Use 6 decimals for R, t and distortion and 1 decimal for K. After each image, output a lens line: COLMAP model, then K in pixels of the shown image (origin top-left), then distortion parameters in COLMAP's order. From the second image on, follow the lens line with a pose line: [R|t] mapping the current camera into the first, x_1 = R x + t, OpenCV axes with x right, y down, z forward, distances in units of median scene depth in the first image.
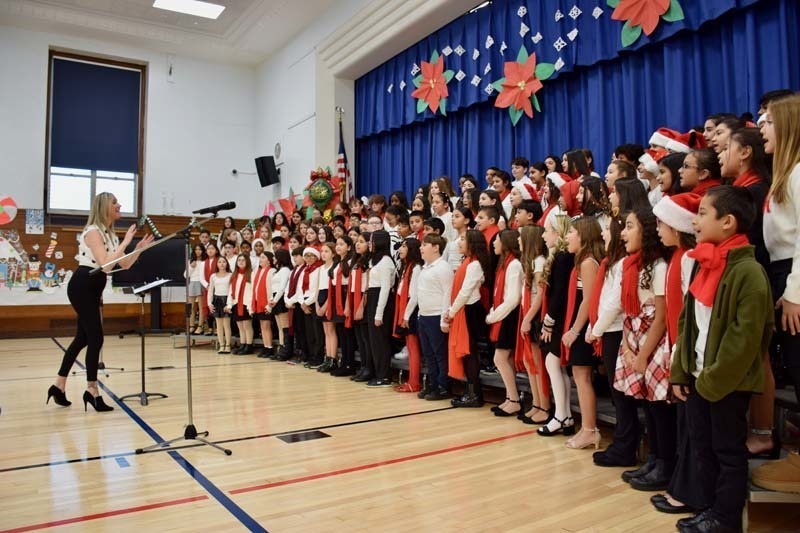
lens RADIAL K [[603.1, 0, 398.9], [0, 603.1, 279.8], [0, 0, 1]] dist [-0.160531, 0.093902]
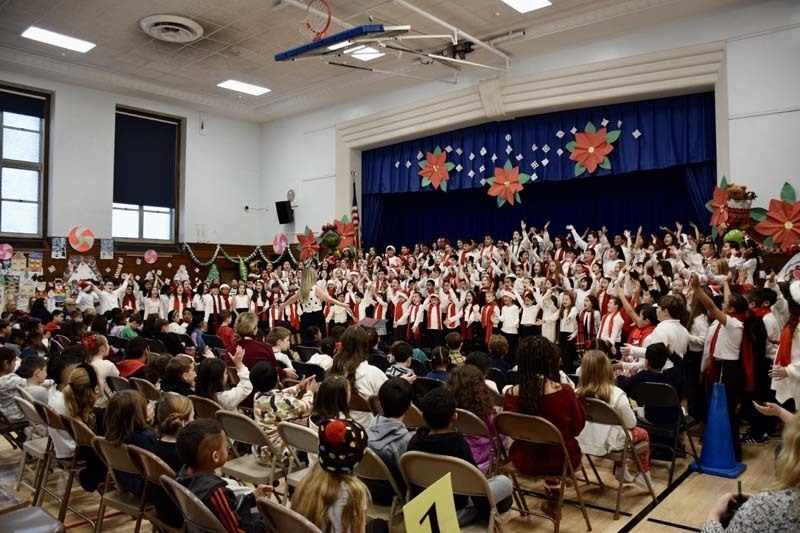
lens RADIAL K [[603.1, 0, 398.9], [0, 603.1, 279.8], [0, 0, 1]] dist [-0.160531, 0.093902]
pose [[0.962759, 0.008705, 0.270221, -0.480801], [-0.010218, 0.999939, 0.004192, -0.061368], [-0.270168, -0.006798, 0.962789, -0.474369]]
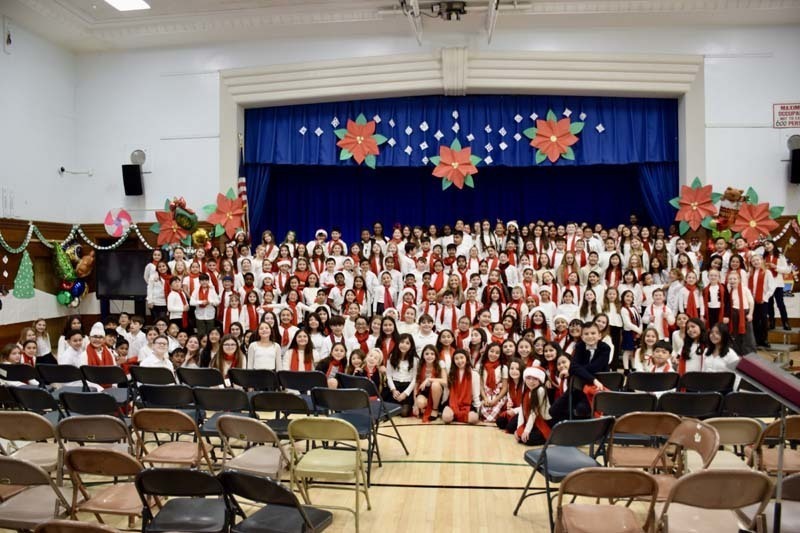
lens RADIAL K [[603.1, 0, 398.9], [0, 603.1, 279.8], [0, 0, 1]] dist [-0.160531, 0.093902]
pose [[0.647962, -0.018182, 0.761456, -0.956264], [-0.005062, 0.999590, 0.028176, -0.073272], [-0.761656, -0.022111, 0.647604, 0.104160]]
